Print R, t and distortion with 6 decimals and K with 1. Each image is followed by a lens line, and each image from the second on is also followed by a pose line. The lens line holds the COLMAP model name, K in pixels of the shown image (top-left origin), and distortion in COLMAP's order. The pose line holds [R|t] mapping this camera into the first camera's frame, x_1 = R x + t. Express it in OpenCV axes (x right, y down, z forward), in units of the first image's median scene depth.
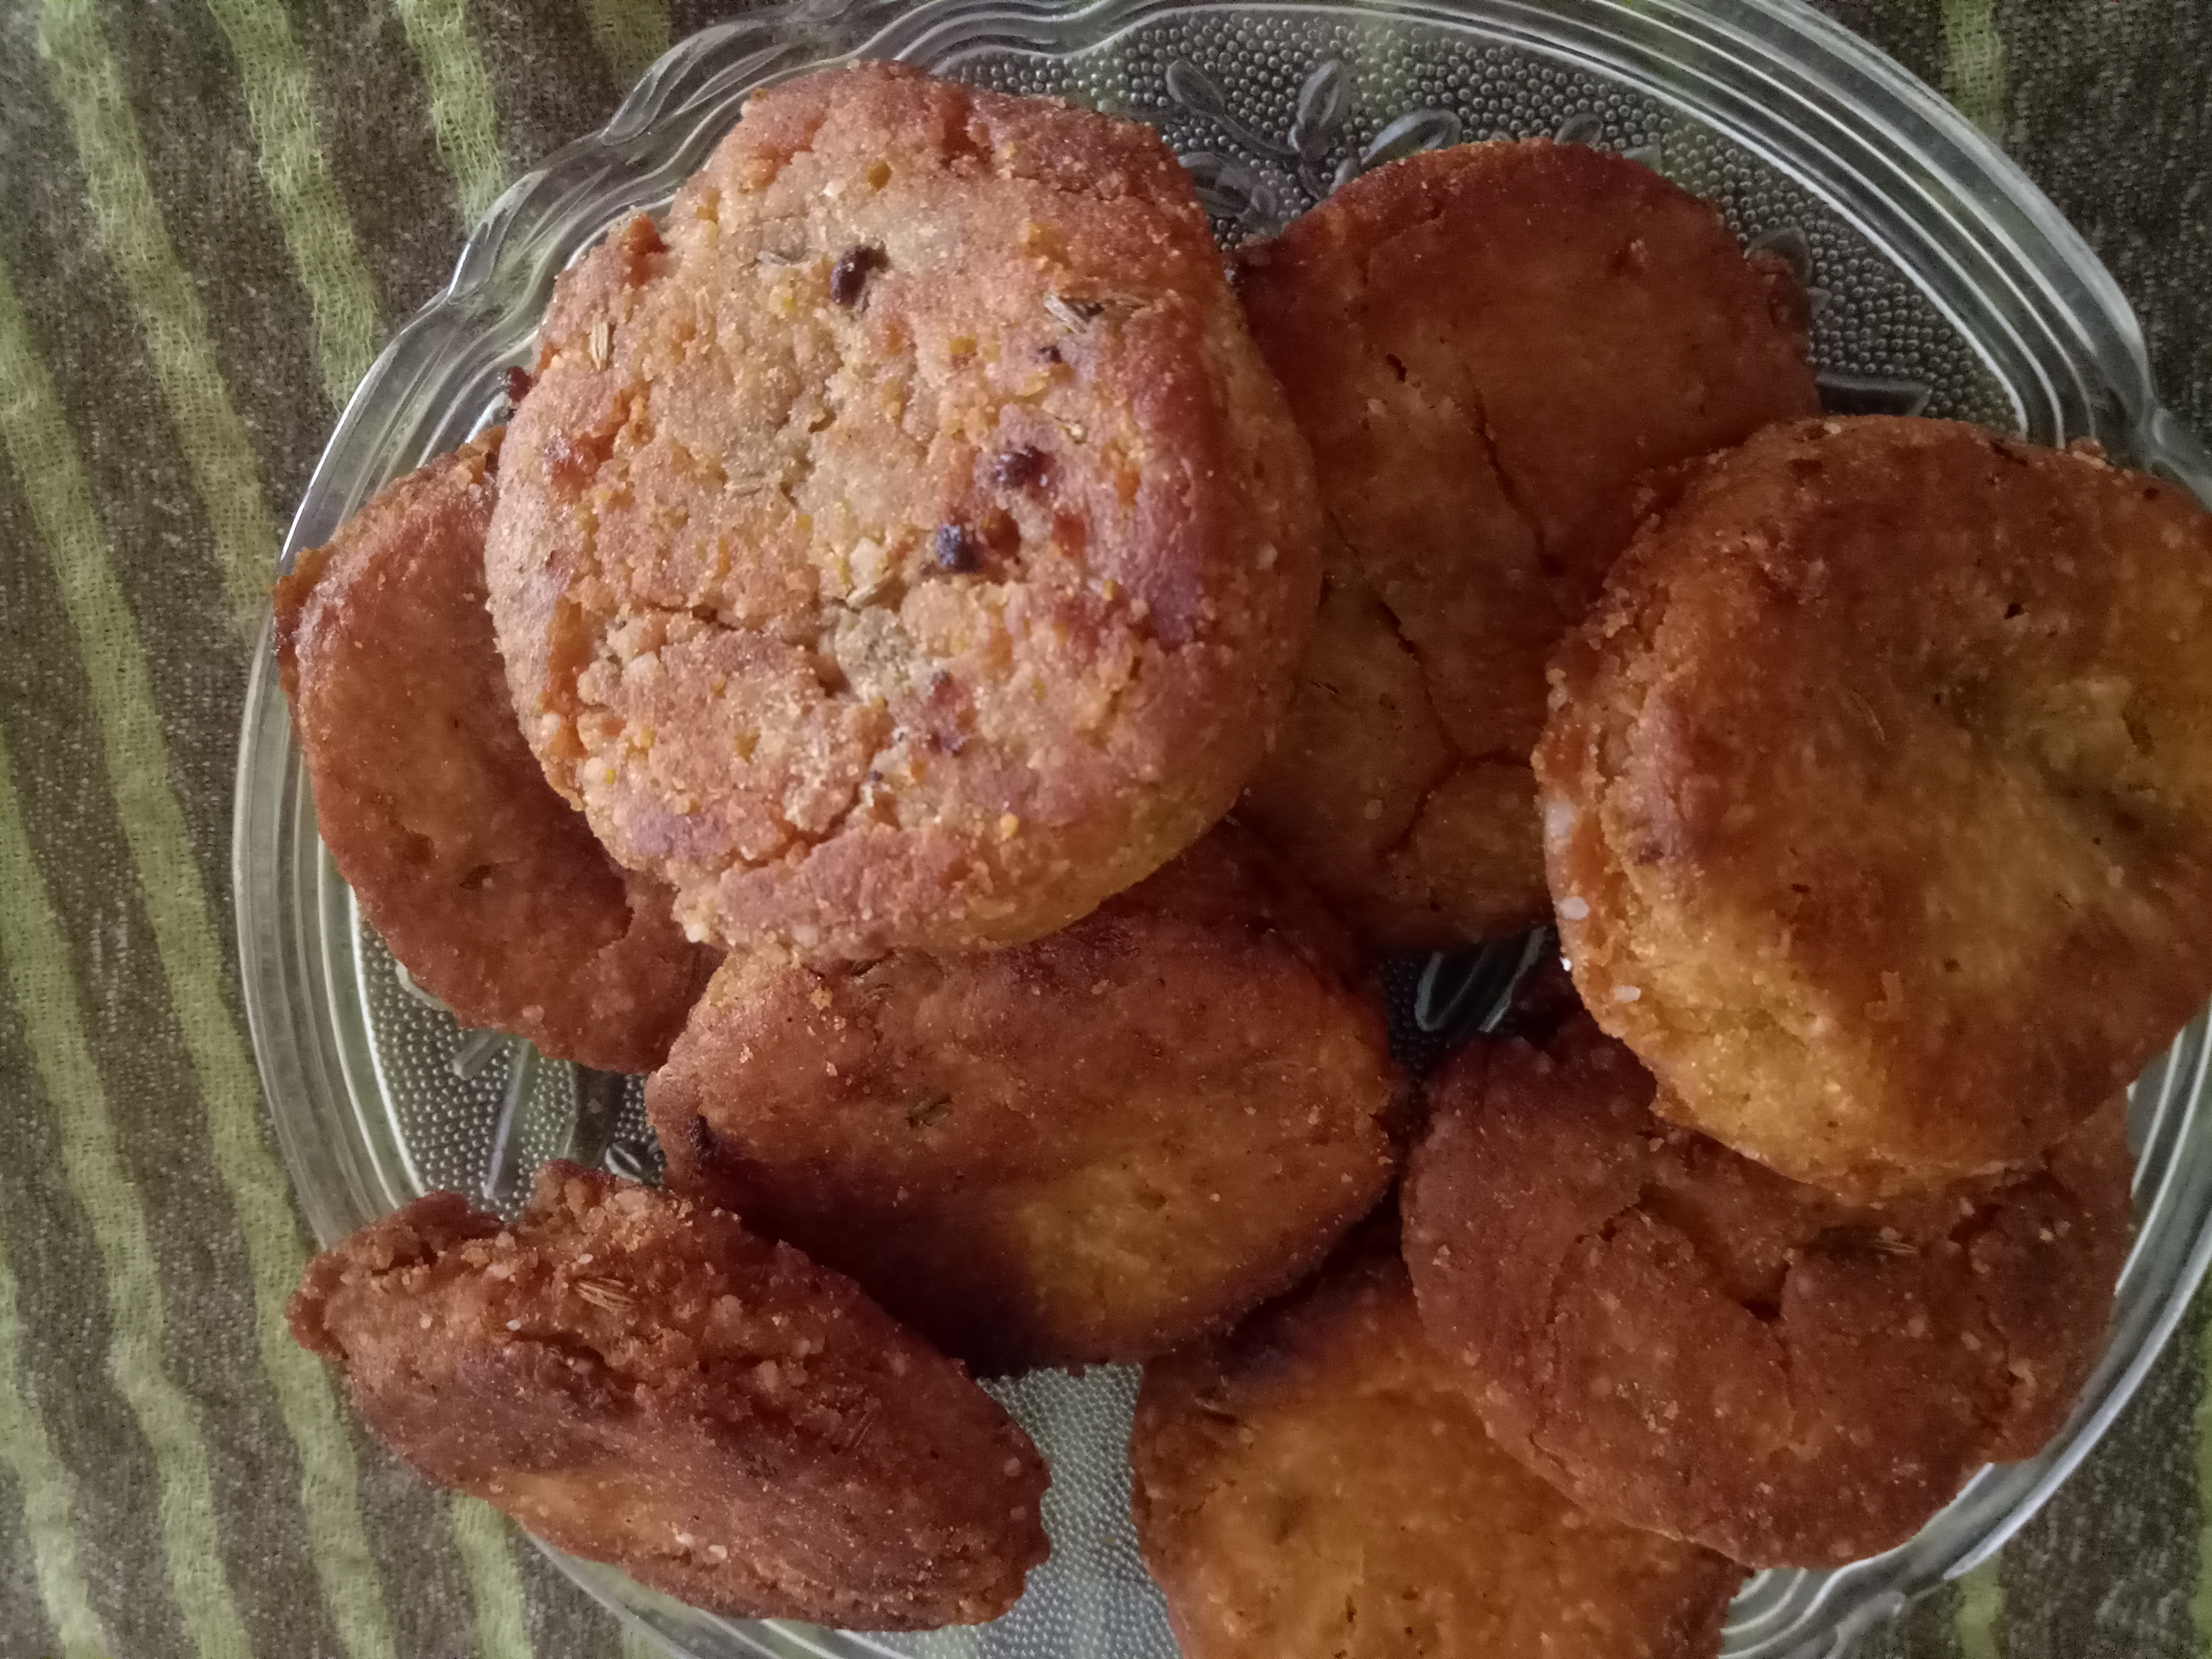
lens RADIAL K [[1695.1, 0, 1109.6], [0, 1695.1, 831.9], [0, 0, 1]] dist [-0.008260, 0.006800]
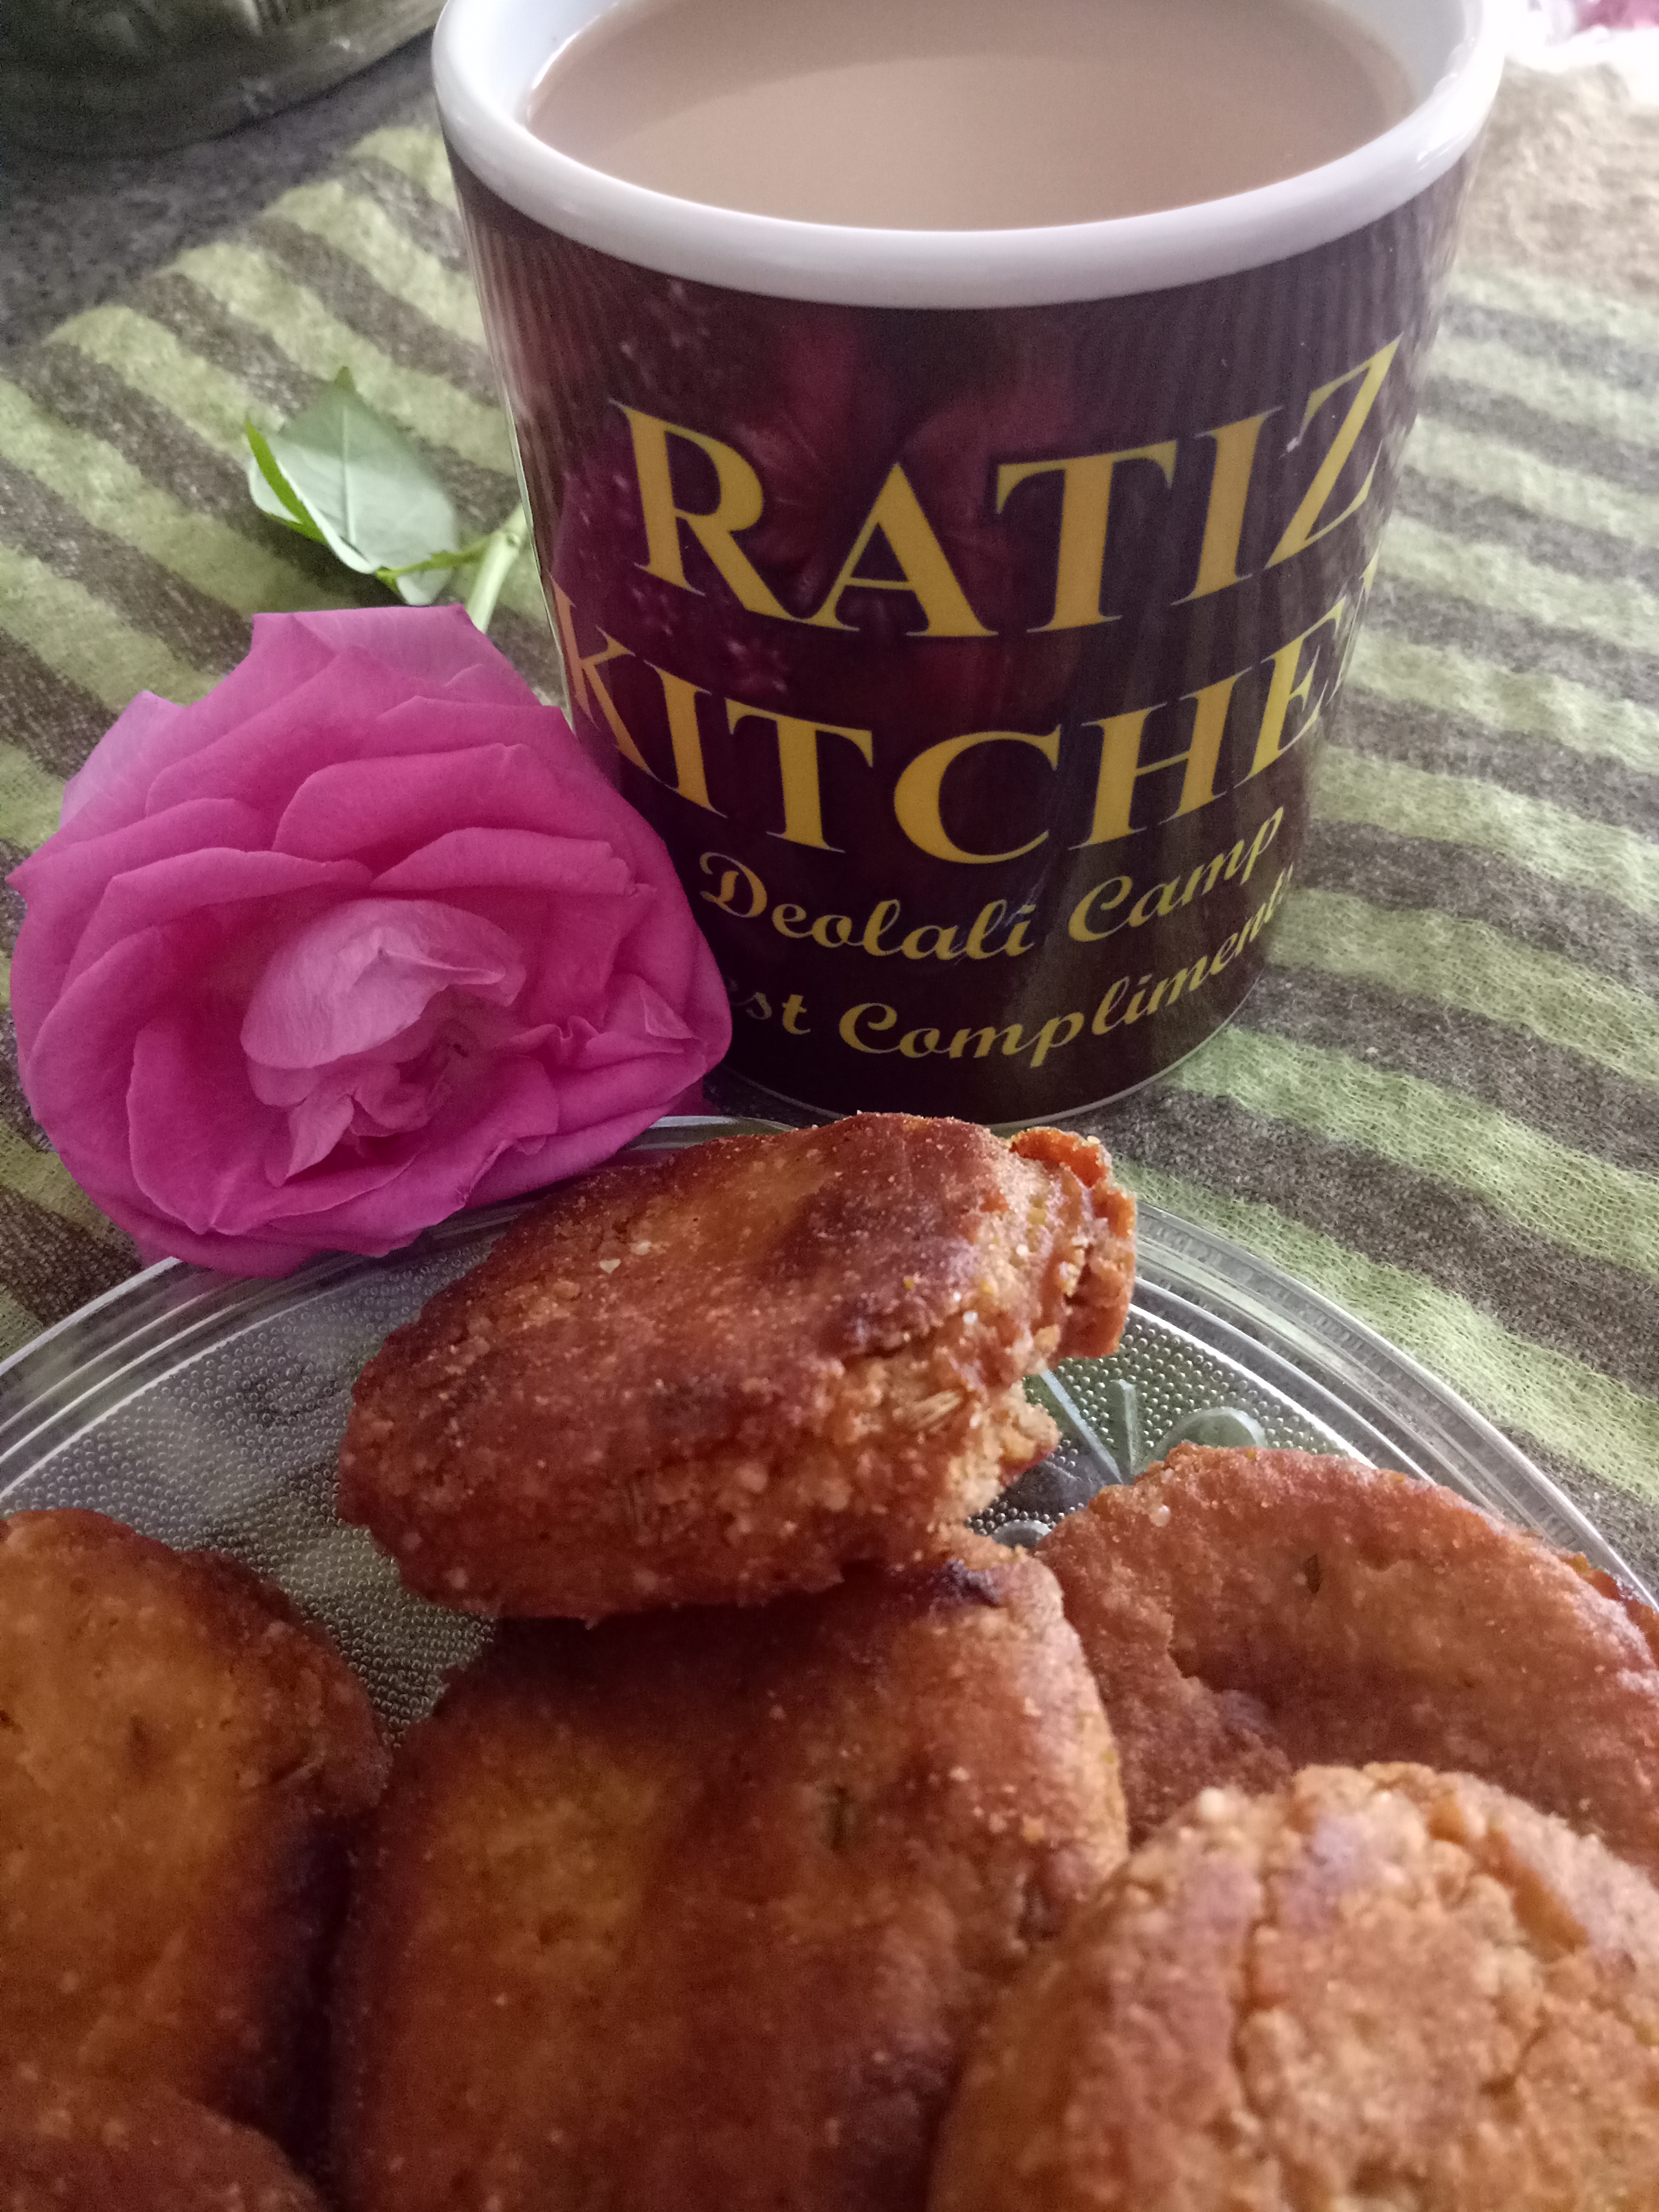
lens RADIAL K [[1695.1, 0, 831.1], [0, 1695.1, 1108.4], [0, 0, 1]] dist [-0.008260, 0.006800]
pose [[-0.666681, 0.650483, -0.363878, -0.027680], [-0.736865, -0.648641, 0.190515, 0.244141], [-0.112100, 0.395142, 0.911755, 0.087885]]
